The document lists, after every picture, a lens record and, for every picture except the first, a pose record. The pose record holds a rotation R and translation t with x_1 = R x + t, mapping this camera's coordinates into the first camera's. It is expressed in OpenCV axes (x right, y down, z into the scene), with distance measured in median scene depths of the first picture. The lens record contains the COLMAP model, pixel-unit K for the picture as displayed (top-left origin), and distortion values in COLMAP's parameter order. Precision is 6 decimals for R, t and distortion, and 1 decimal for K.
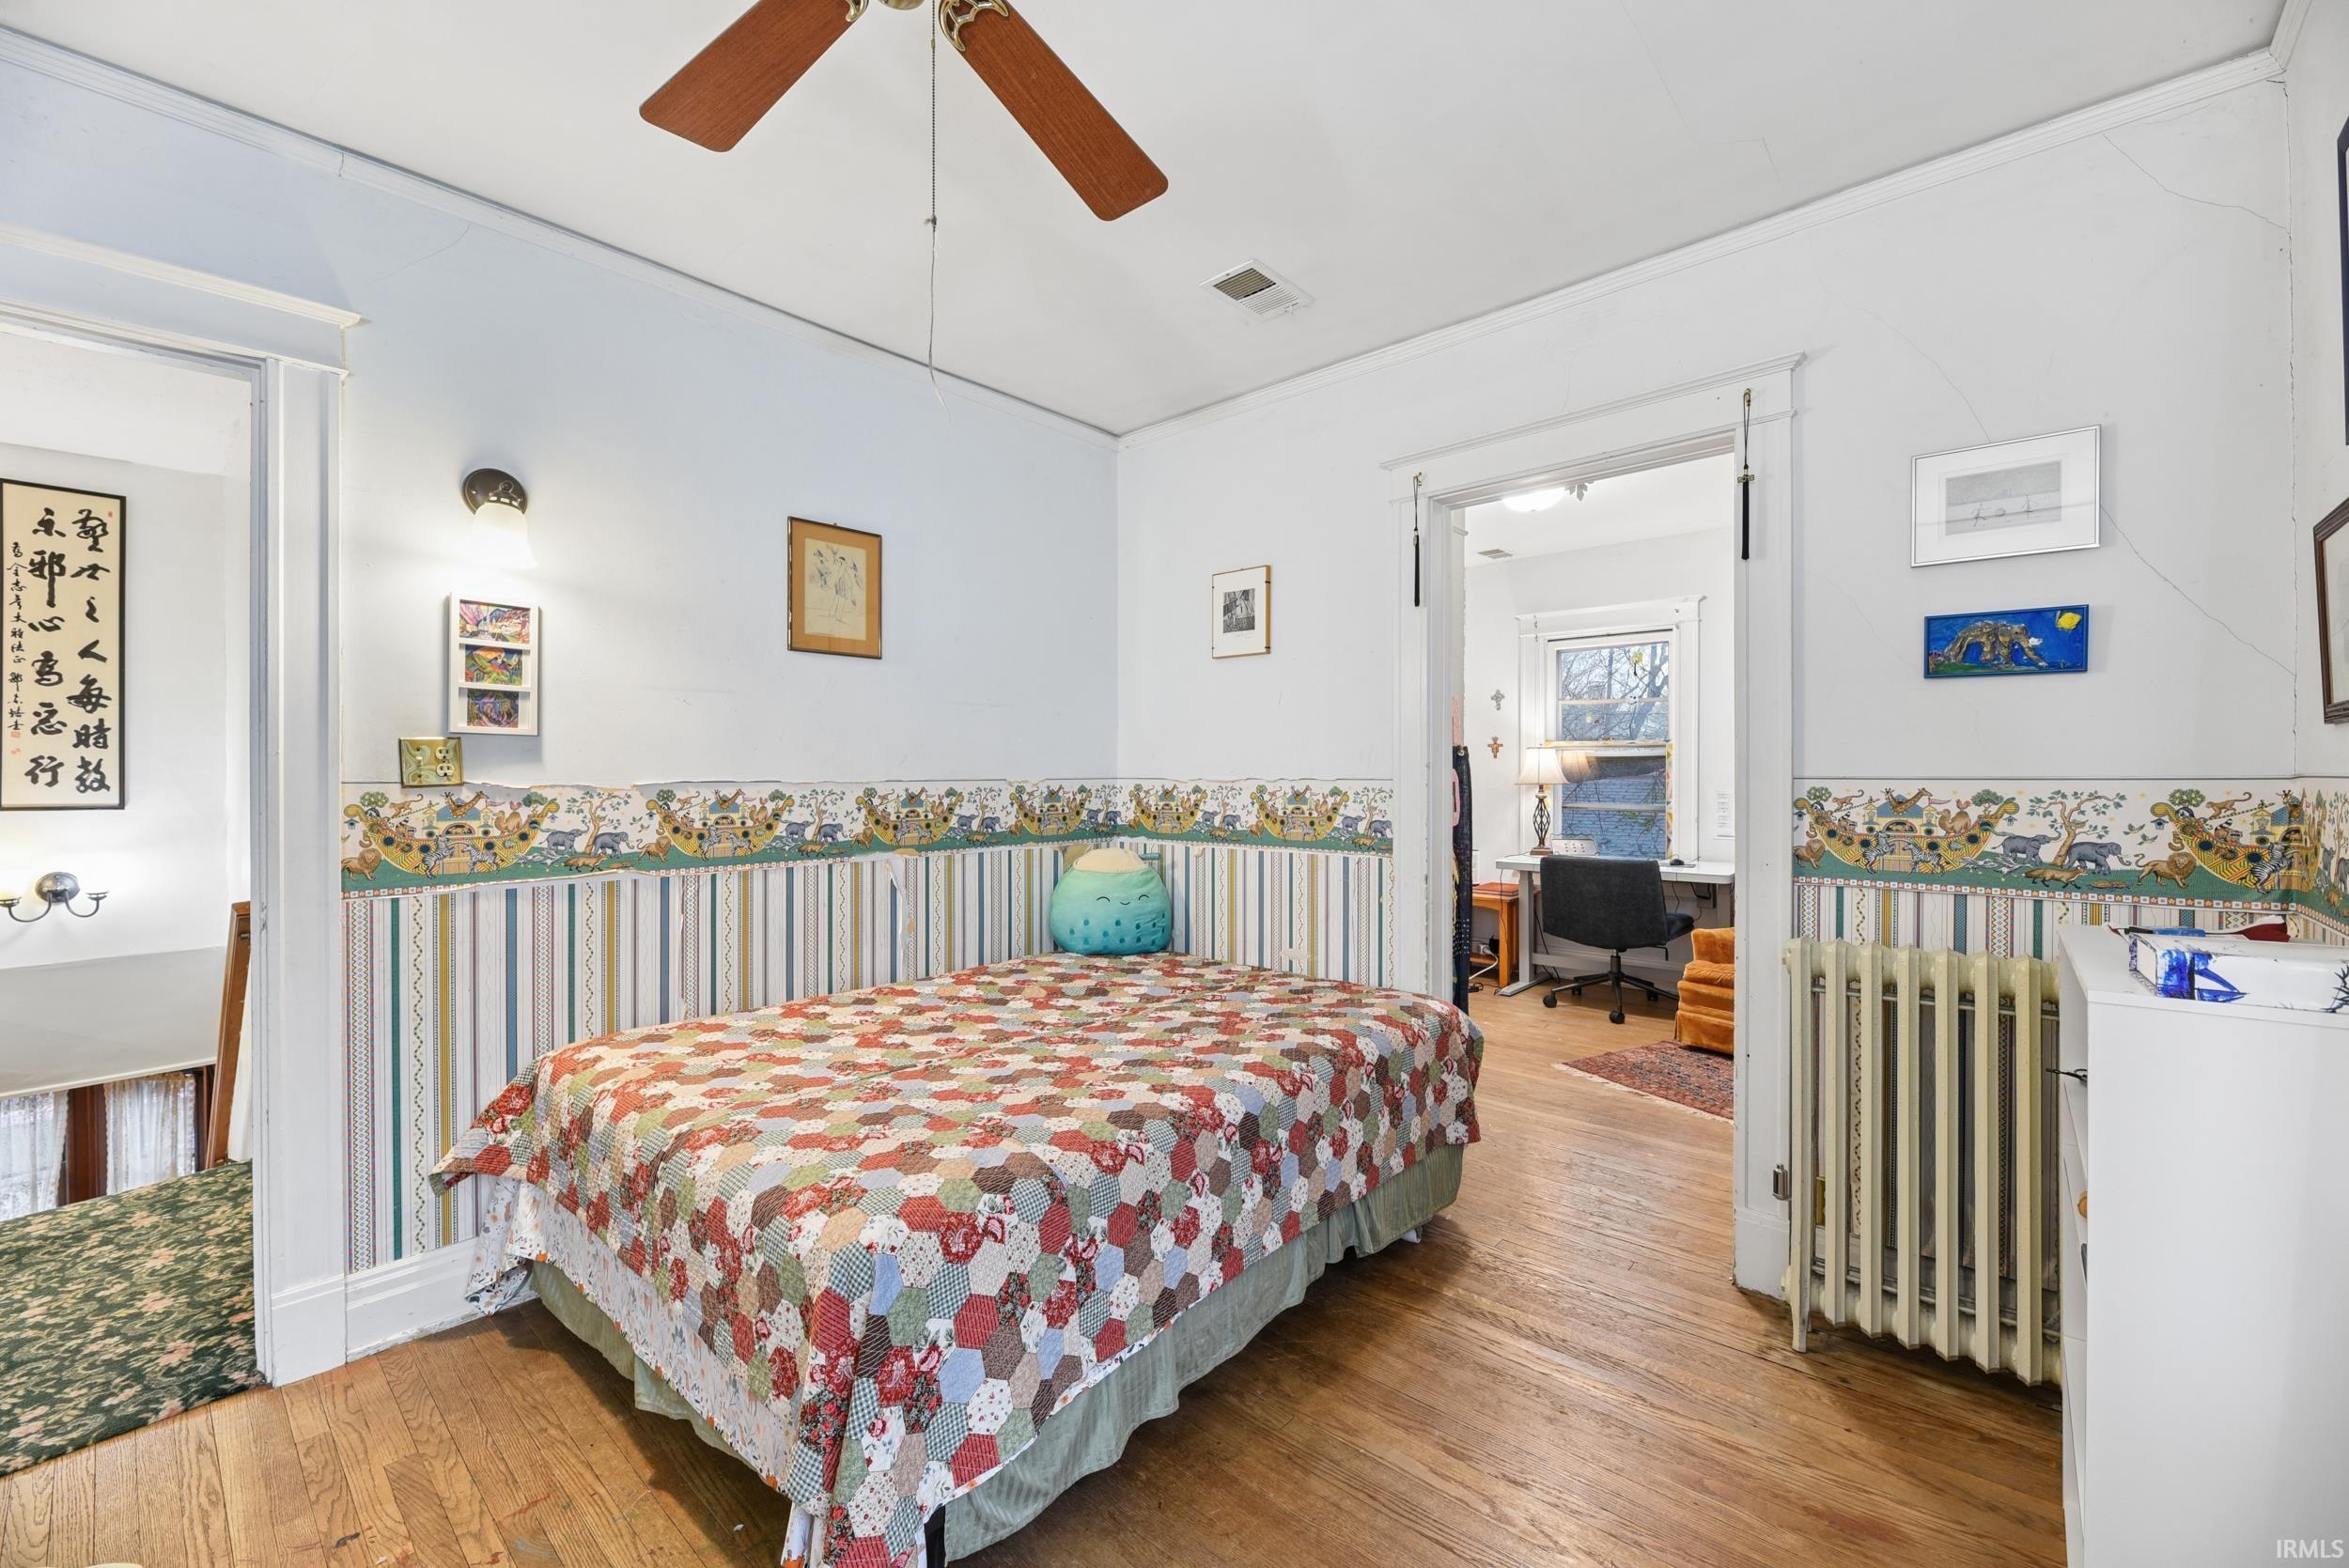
lens RADIAL K [[953.0, 0, 1178.1], [0, 953.0, 777.6], [0, 0, 1]] dist [-0.000209, -0.000253]
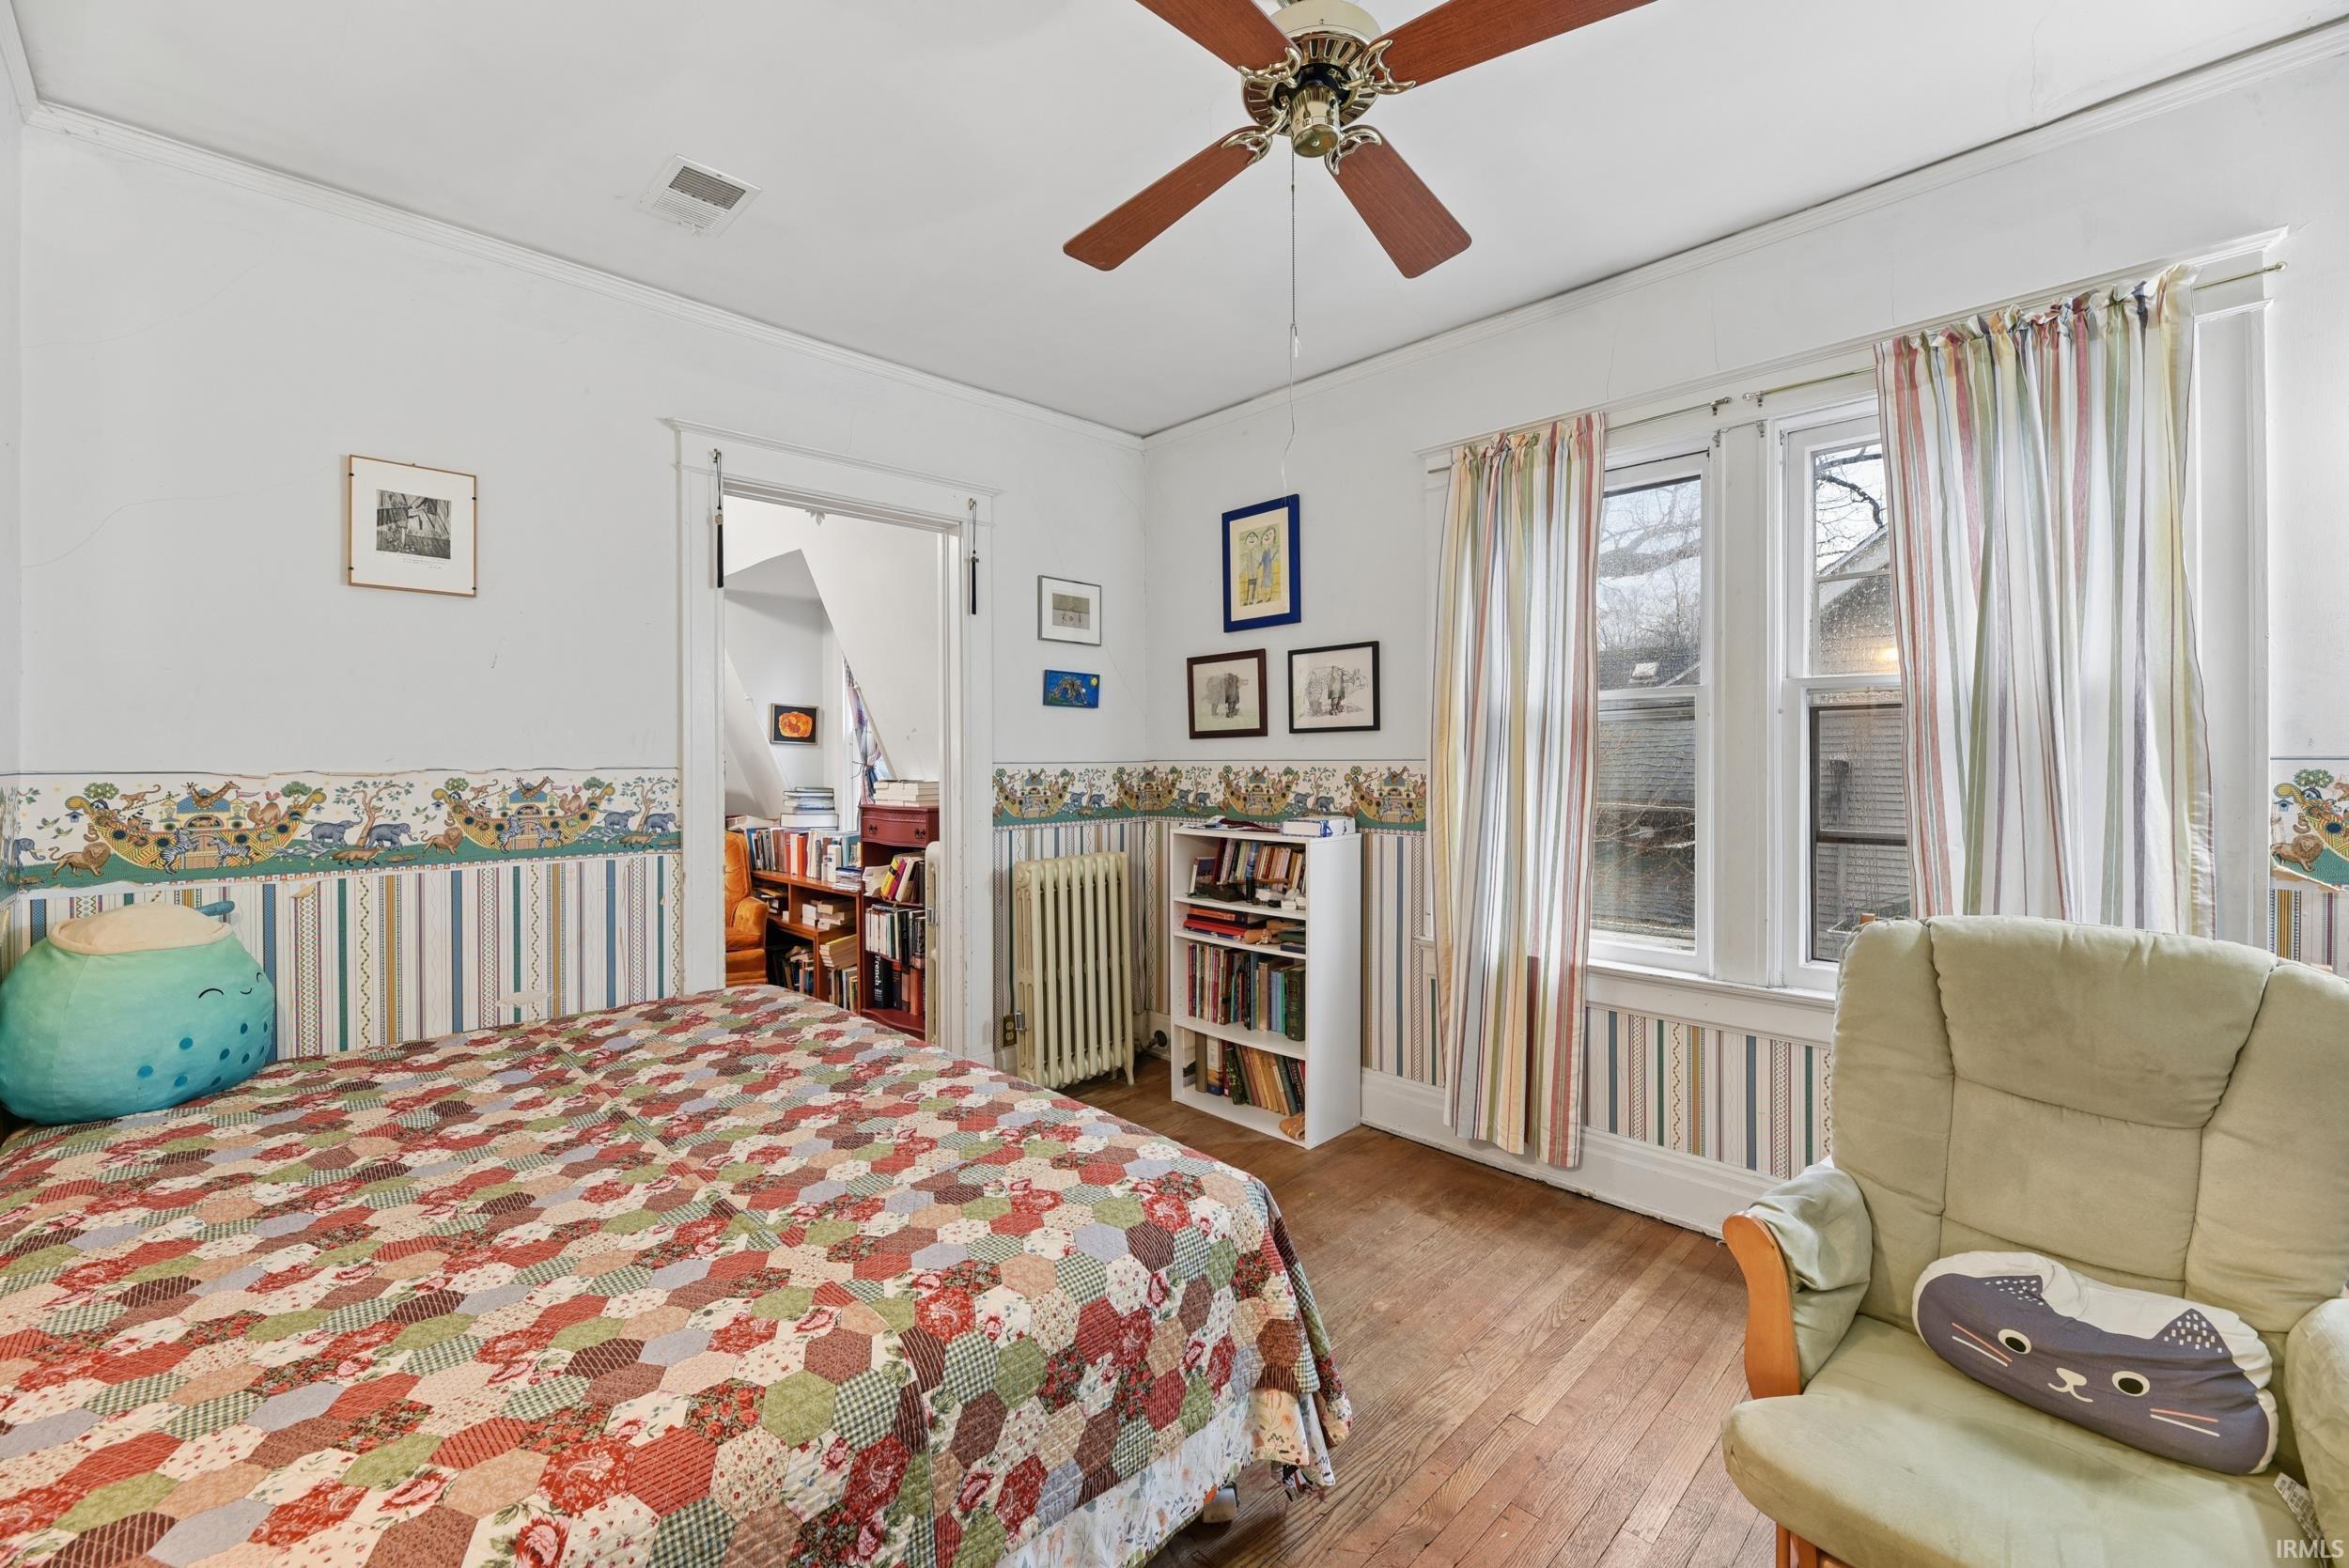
lens RADIAL K [[962.0, 0, 1177.5], [0, 962.0, 763.8], [0, 0, 1]] dist [-0.001715, -0.000522]
pose [[0.053661, -0.005286, 0.998545, -0.863153], [0.008459, 0.999953, 0.004838, -0.002876], [-0.998523, 0.008187, 0.053704, 0.601369]]
